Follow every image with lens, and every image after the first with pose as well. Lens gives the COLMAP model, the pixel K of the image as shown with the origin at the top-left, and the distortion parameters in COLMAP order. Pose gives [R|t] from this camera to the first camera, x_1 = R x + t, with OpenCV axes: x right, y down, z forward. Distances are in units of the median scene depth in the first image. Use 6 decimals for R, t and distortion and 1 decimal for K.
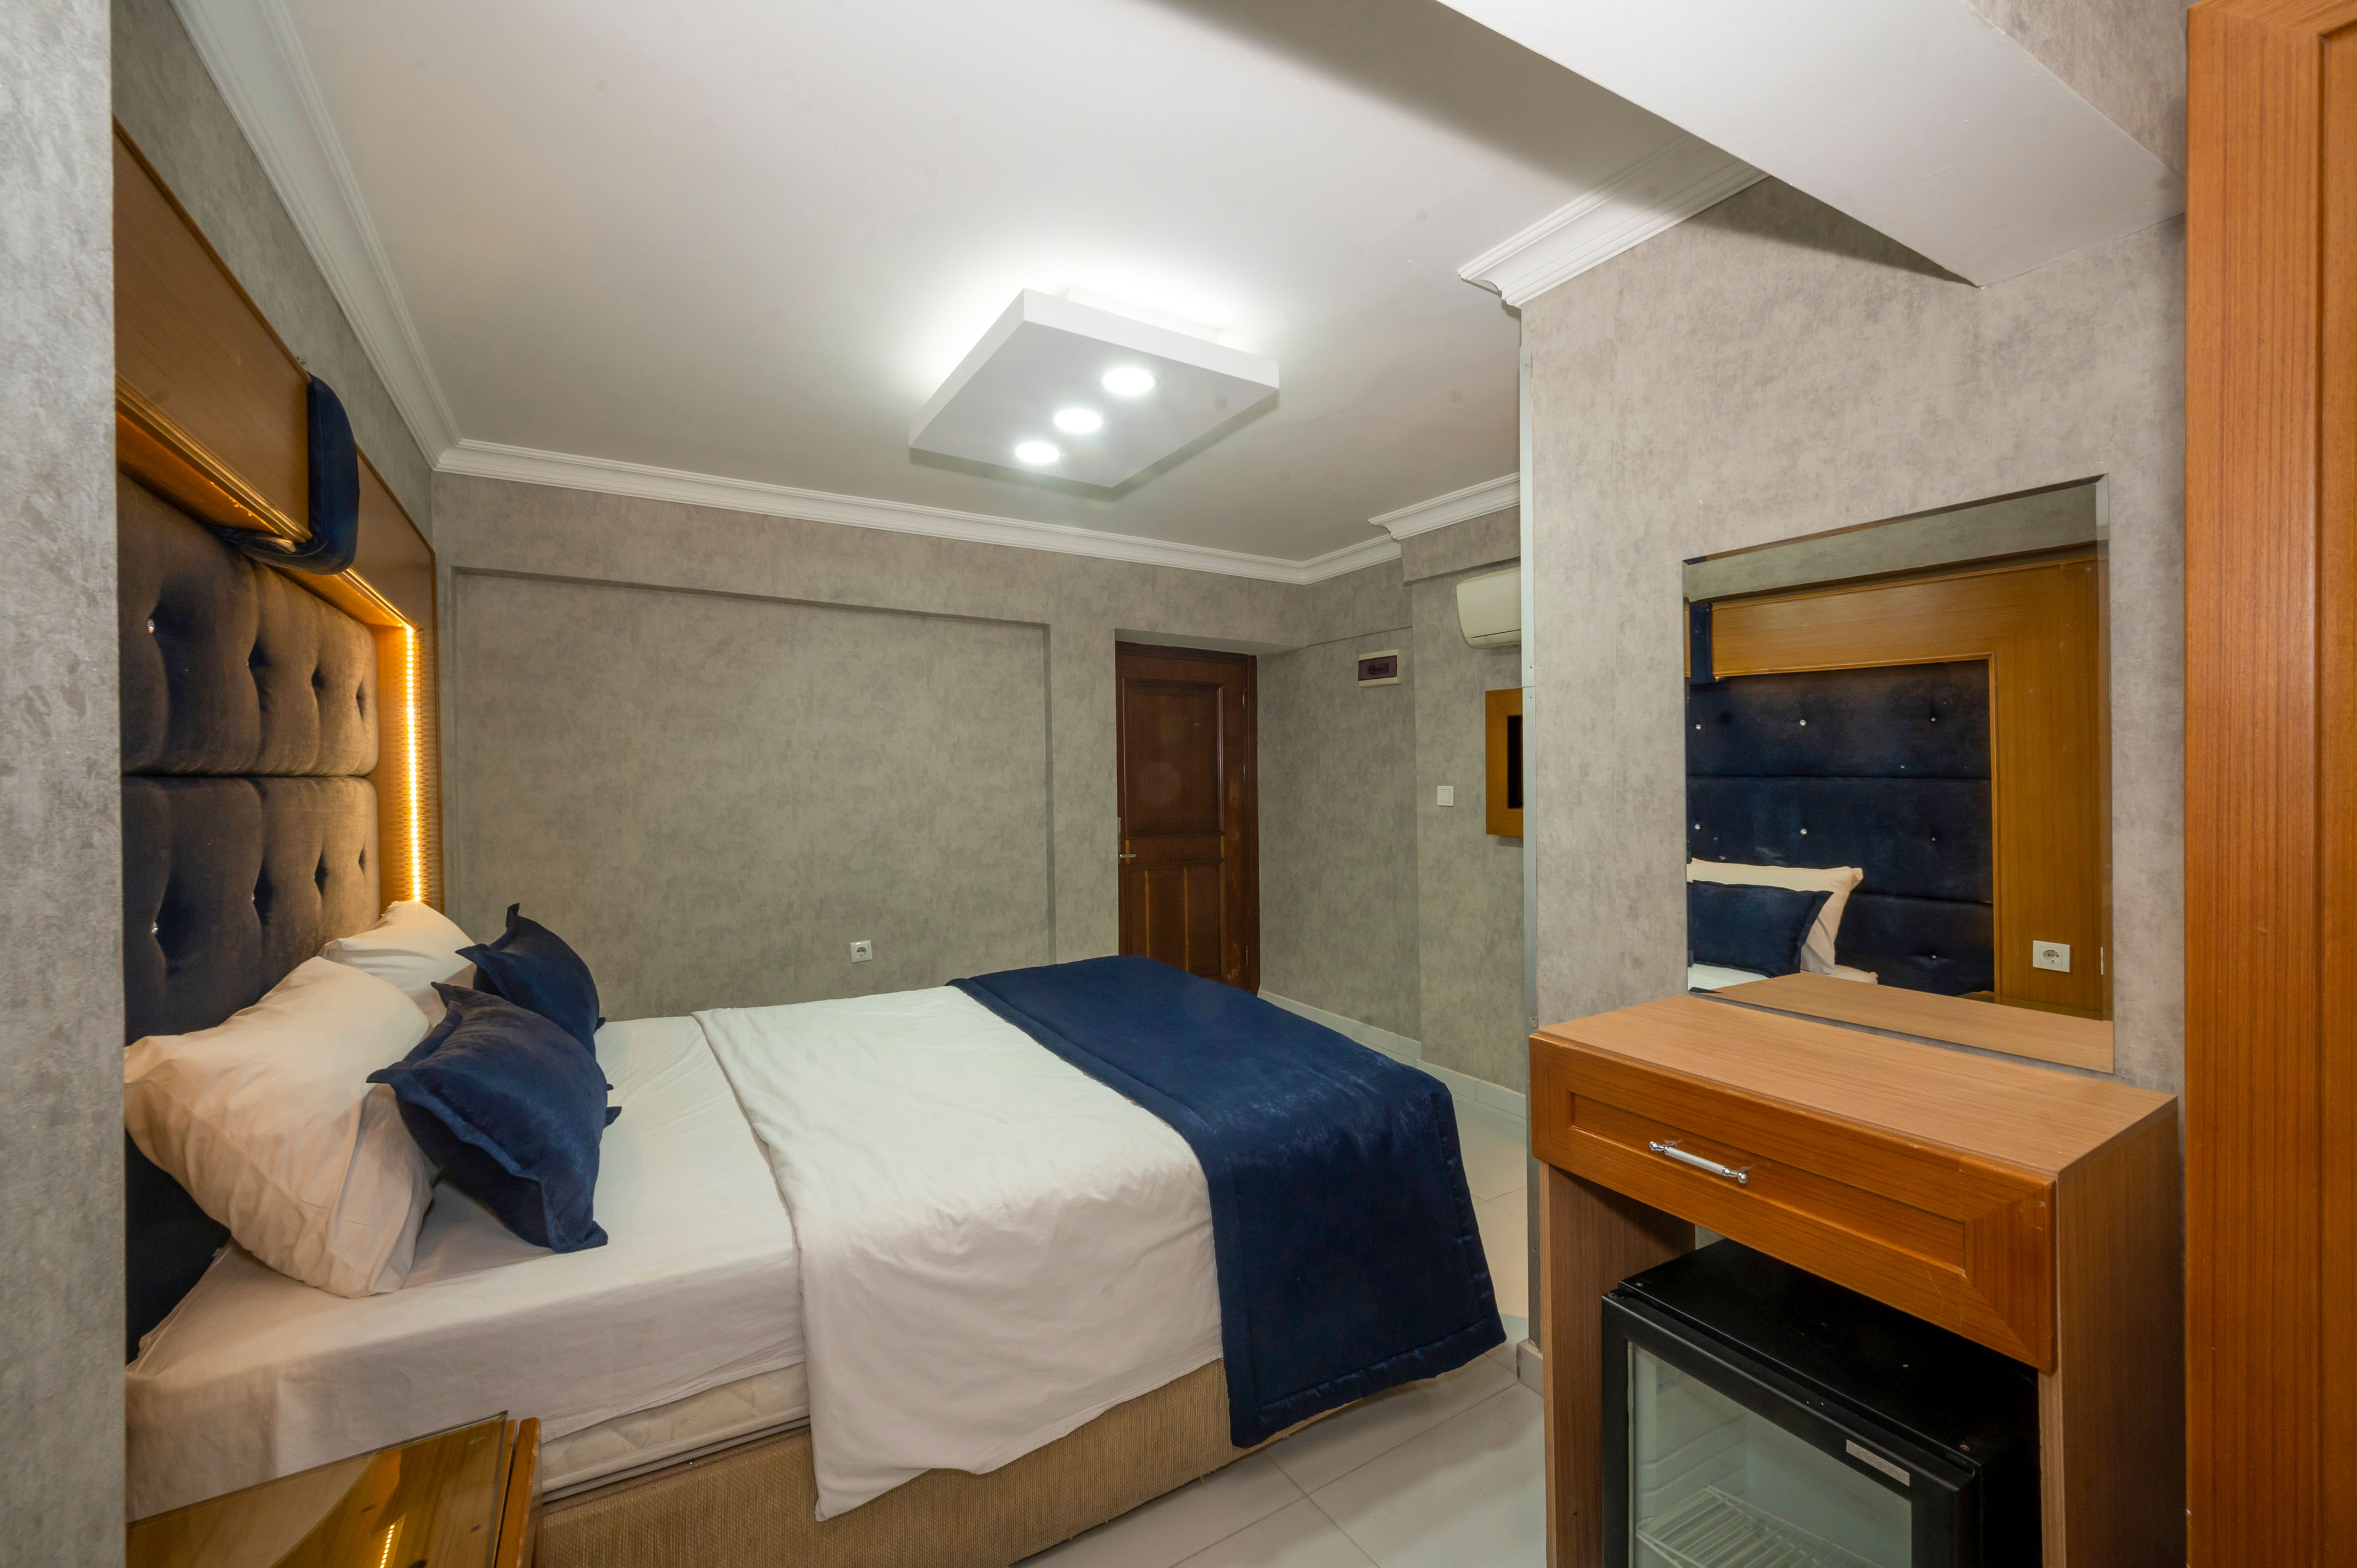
lens RADIAL K [[923.6, 0, 1186.4], [0, 923.6, 824.7], [0, 0, 1]] dist [-0.000017, -0.000764]
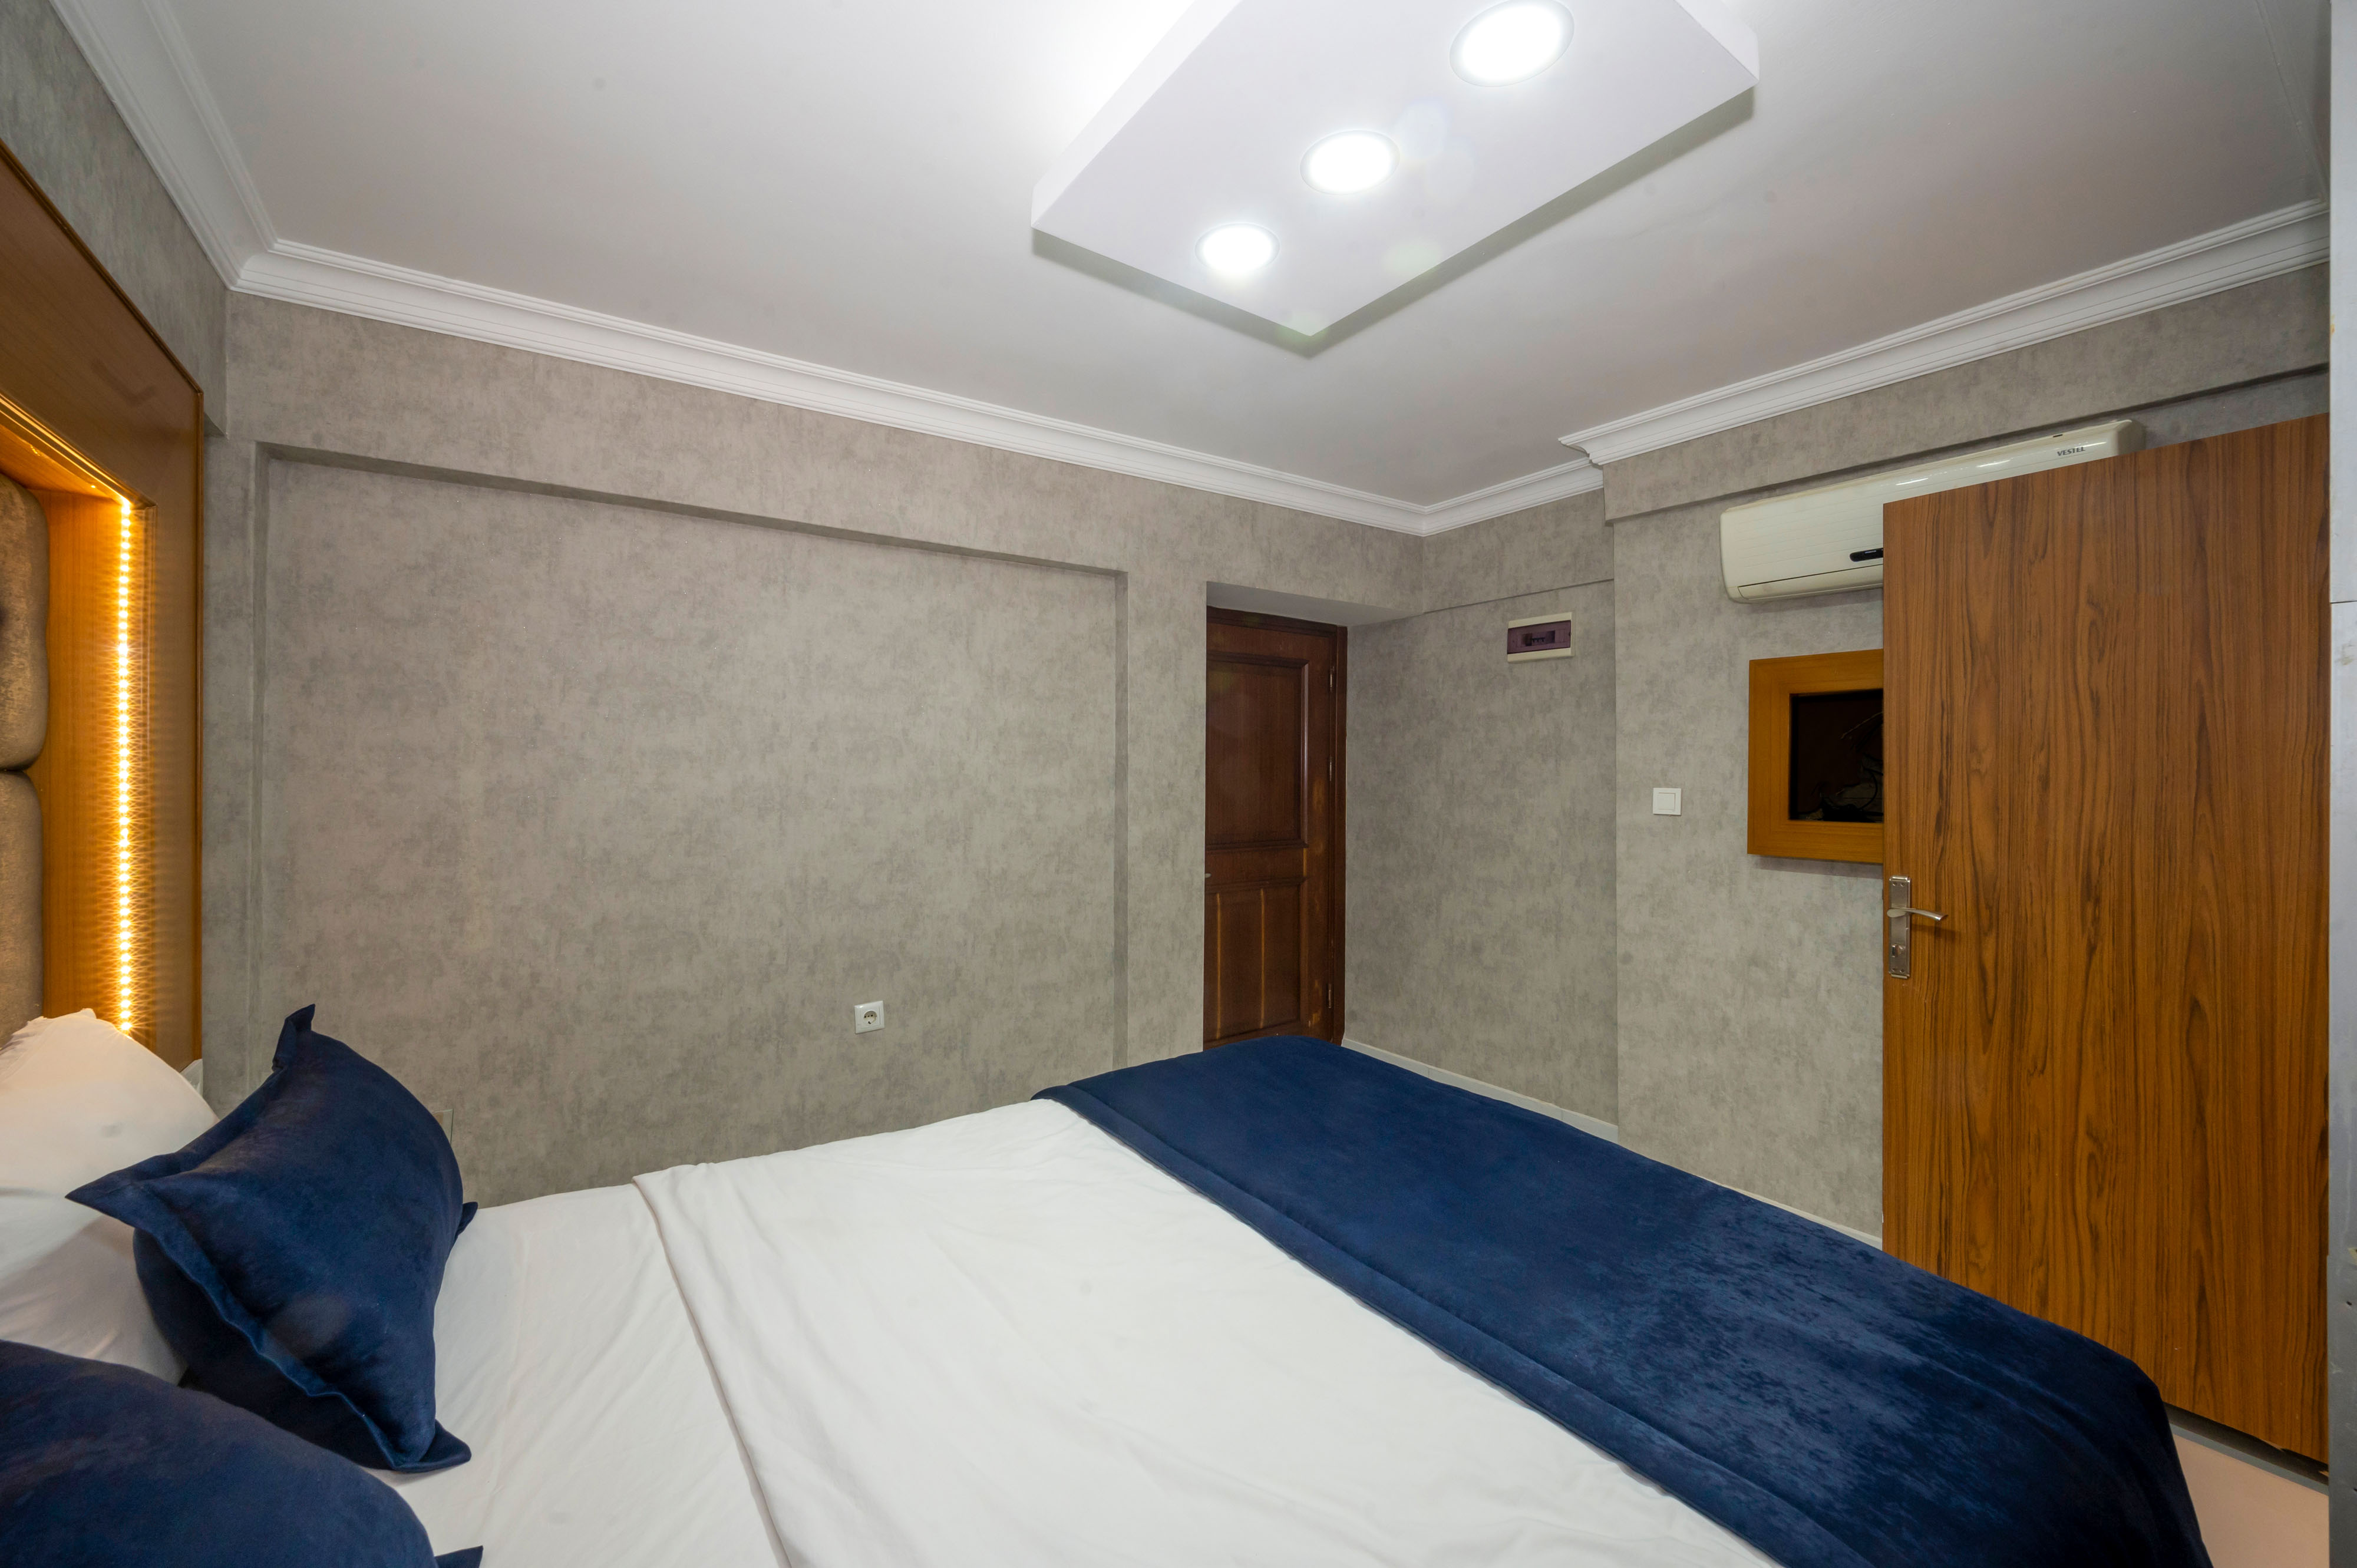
lens RADIAL K [[923.6, 0, 1181.9], [0, 923.6, 785.1], [0, 0, 1]] dist [-0.000017, -0.000764]
pose [[0.998199, 0.002324, 0.059943, -0.167938], [0.000140, 0.999157, -0.041061, -0.014318], [-0.059988, 0.040995, 0.997357, 0.287658]]
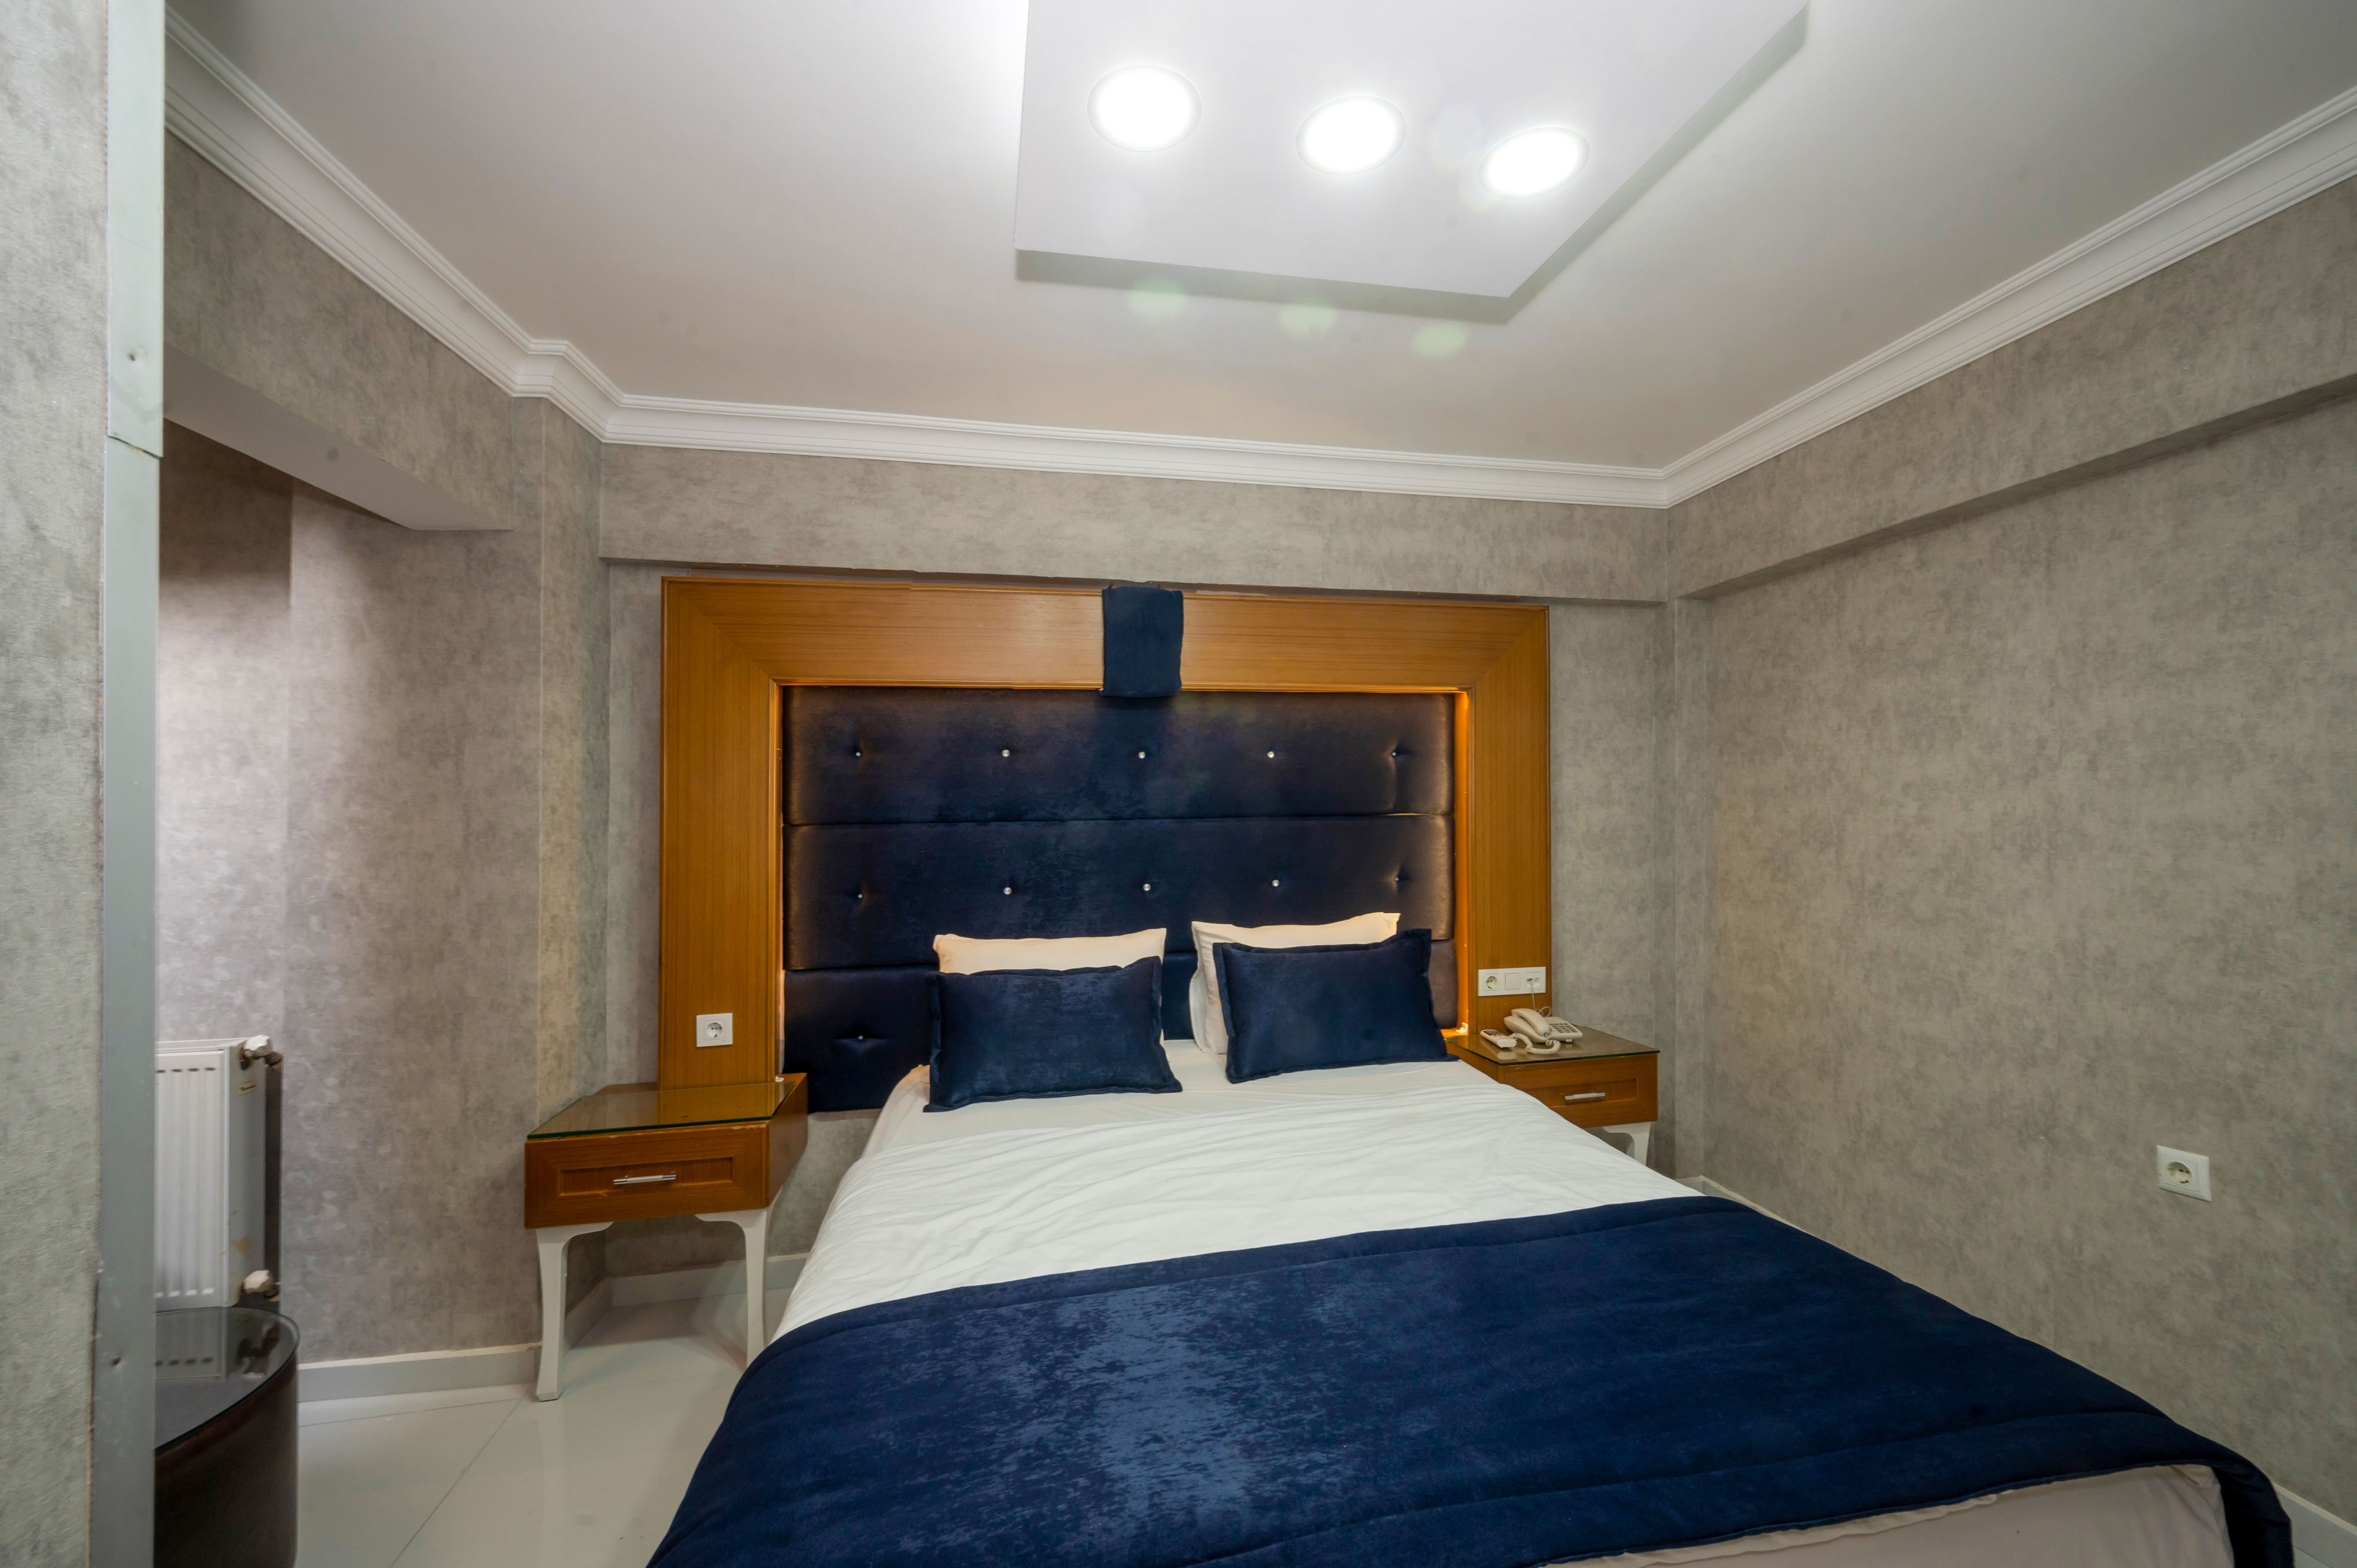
lens RADIAL K [[923.6, 0, 1208.2], [0, 923.6, 846.9], [0, 0, 1]] dist [-0.000017, -0.000764]
pose [[-0.334253, 0.031132, -0.941969, 0.270824], [-0.031025, 0.998549, 0.044011, -0.036081], [0.941973, 0.043935, -0.332802, 0.743766]]
